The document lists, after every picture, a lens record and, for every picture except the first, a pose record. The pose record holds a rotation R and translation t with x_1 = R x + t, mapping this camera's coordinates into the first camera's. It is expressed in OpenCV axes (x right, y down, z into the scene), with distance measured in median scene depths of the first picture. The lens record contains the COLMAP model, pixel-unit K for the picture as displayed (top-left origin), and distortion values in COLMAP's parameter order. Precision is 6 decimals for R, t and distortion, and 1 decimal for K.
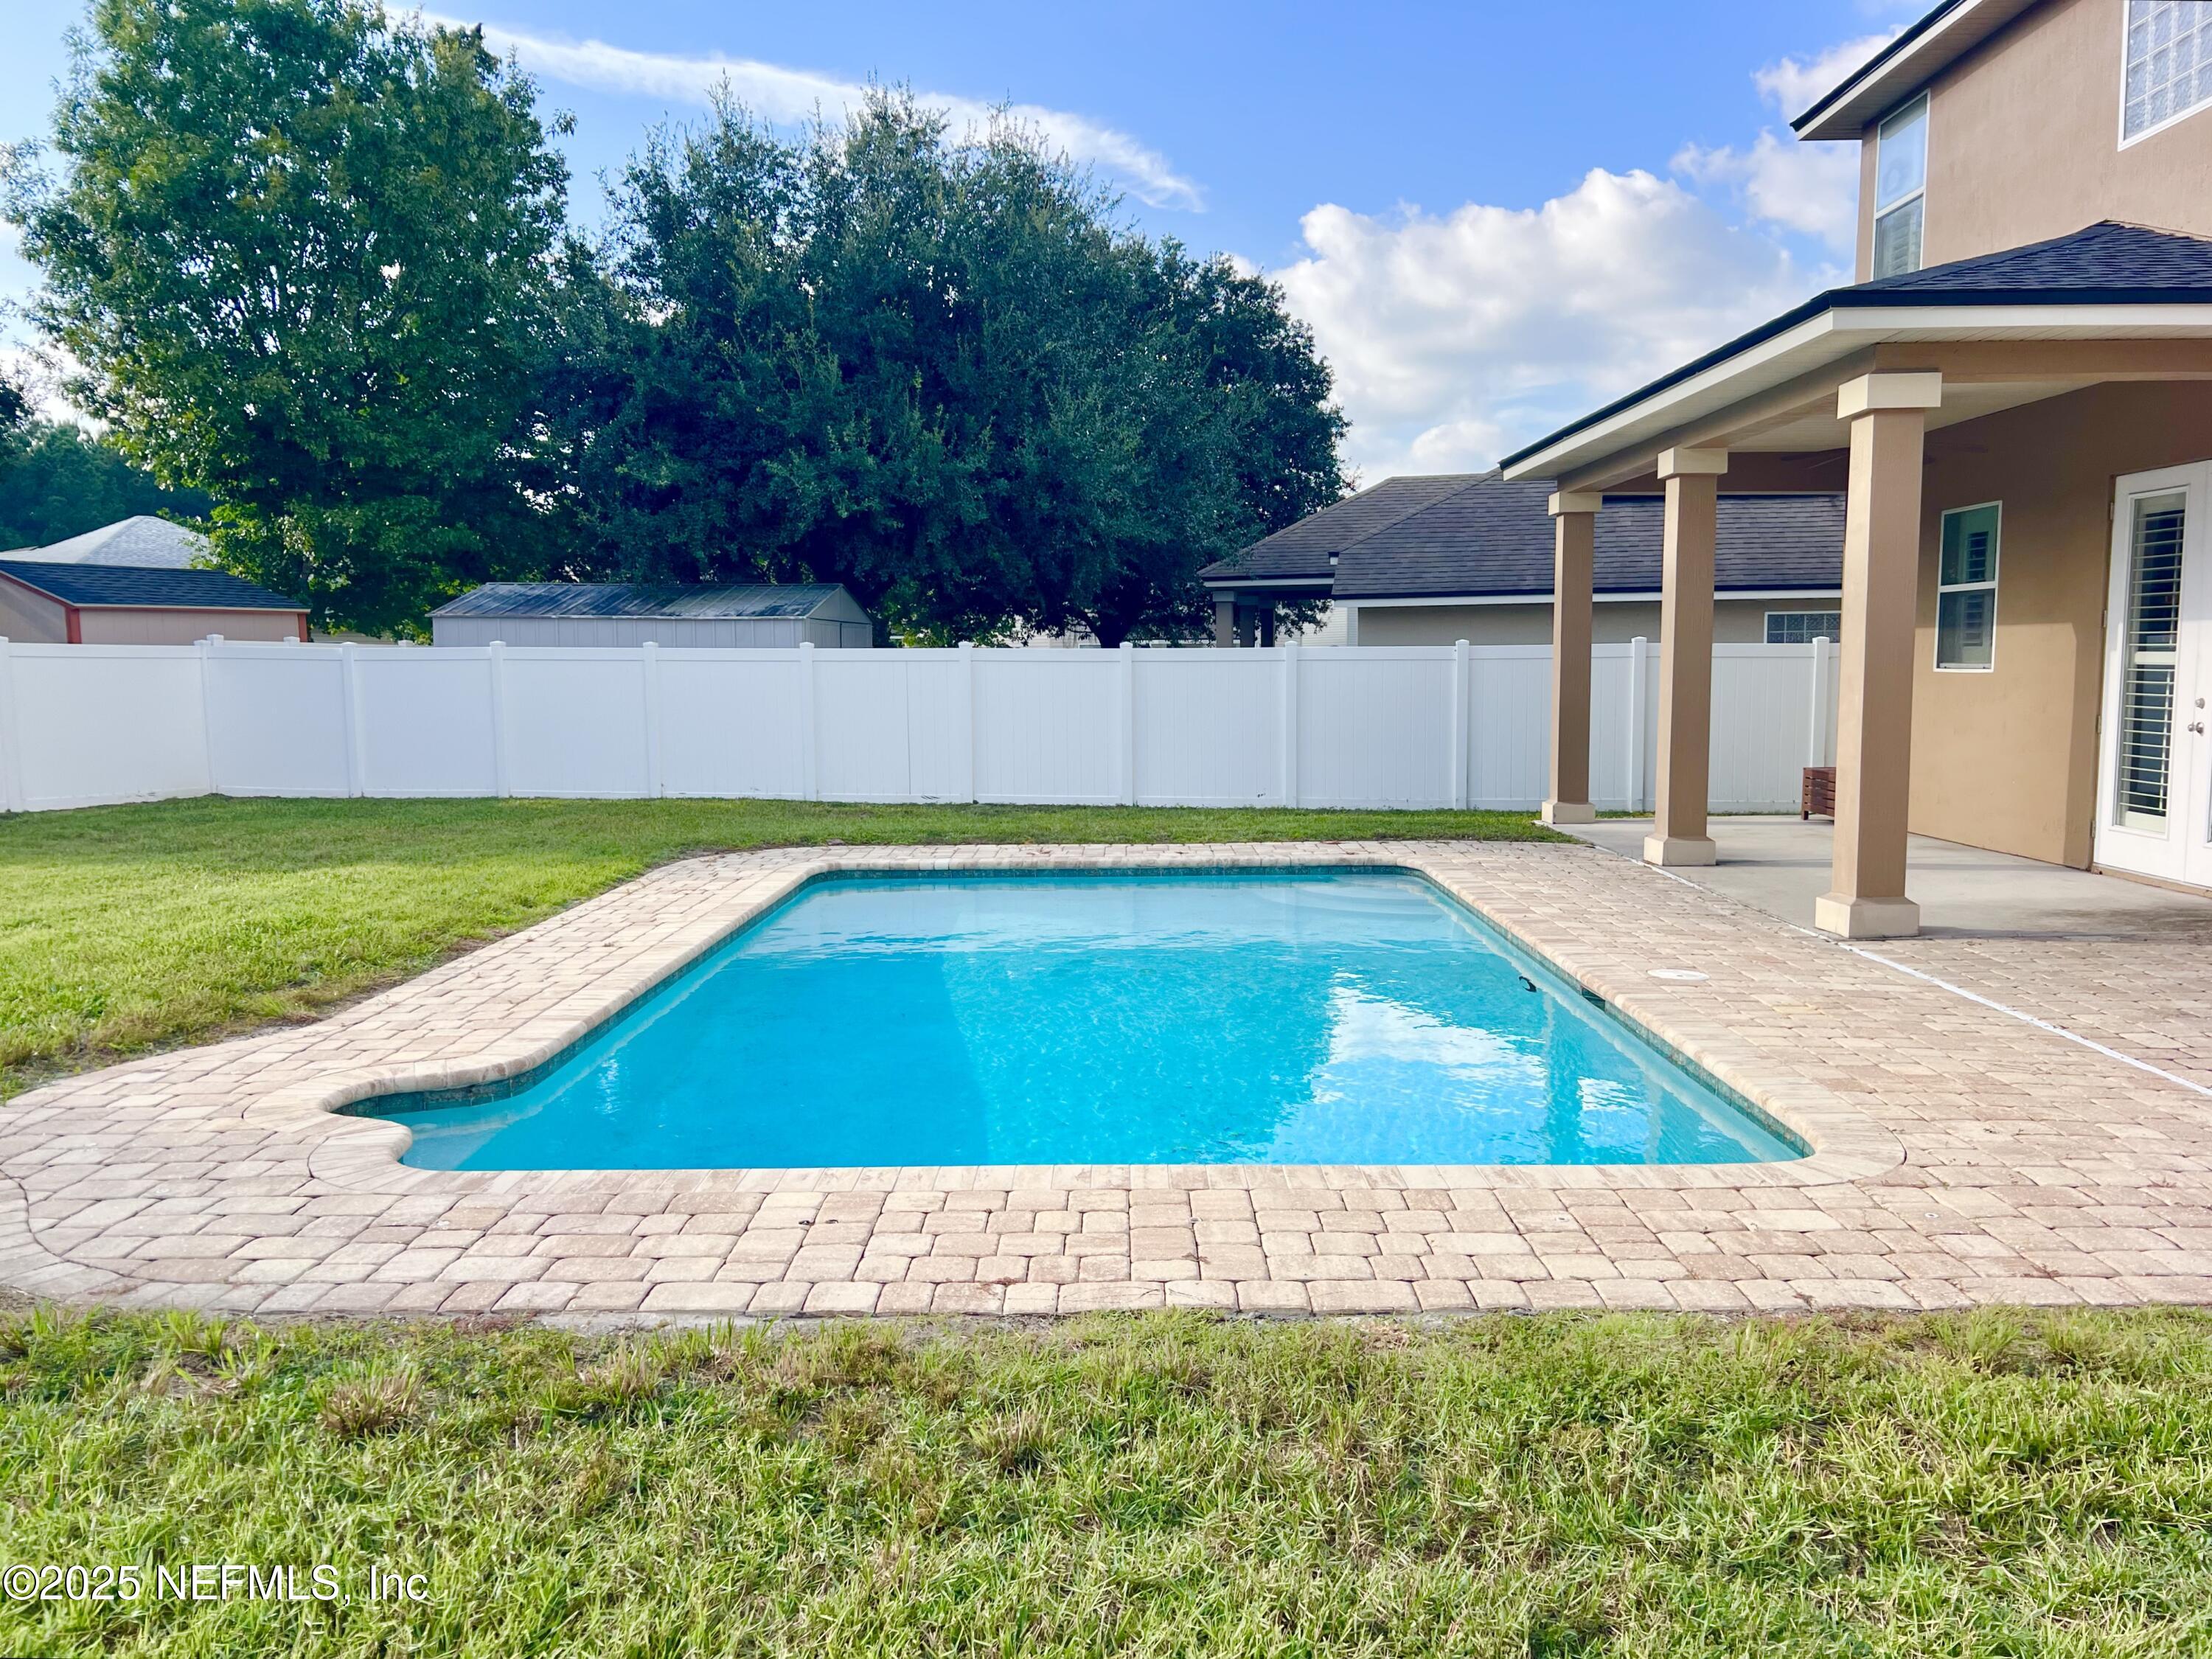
lens RADIAL K [[1707.8, 0, 1083.1], [0, 1707.8, 828.8], [0, 0, 1]] dist [0.091998, -0.128708]
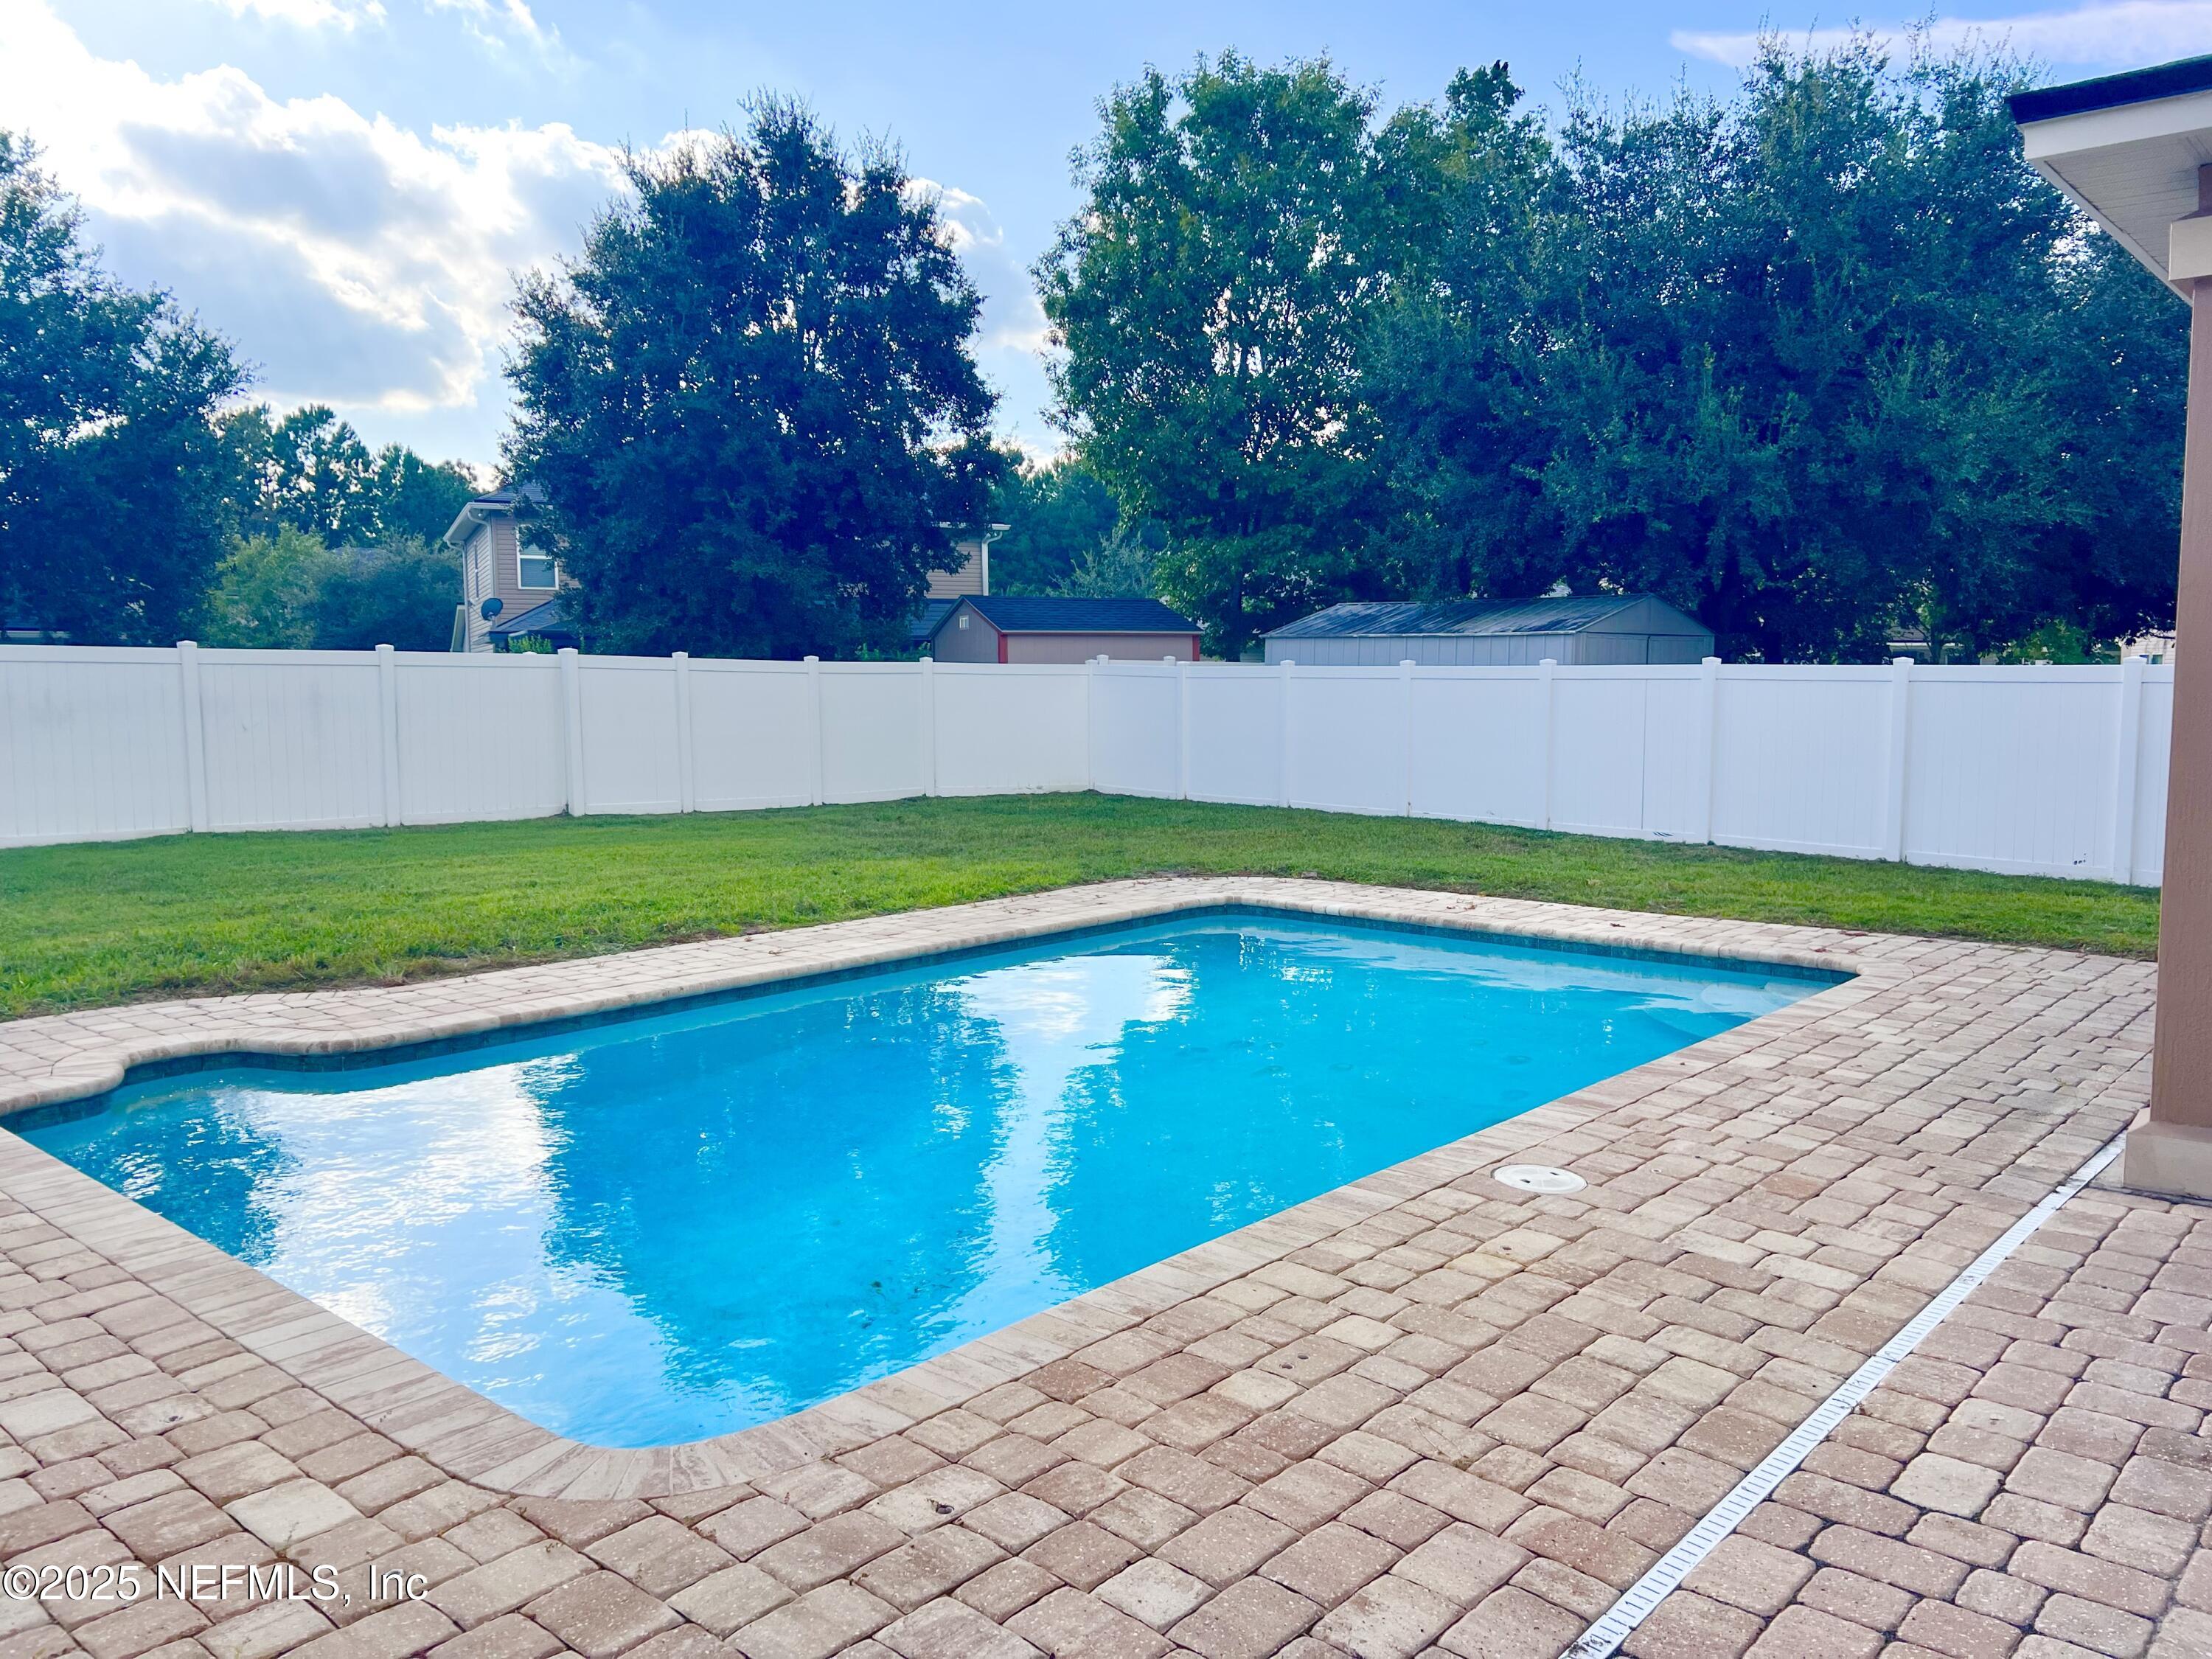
lens RADIAL K [[1655.9, 0, 1097.0], [0, 1655.9, 845.8], [0, 0, 1]] dist [0.049149, -0.069911]
pose [[0.762945, 0.073497, -0.642272, 0.226077], [-0.069839, 0.997072, 0.031136, -0.017816], [0.642680, 0.021101, 0.765844, 0.146137]]
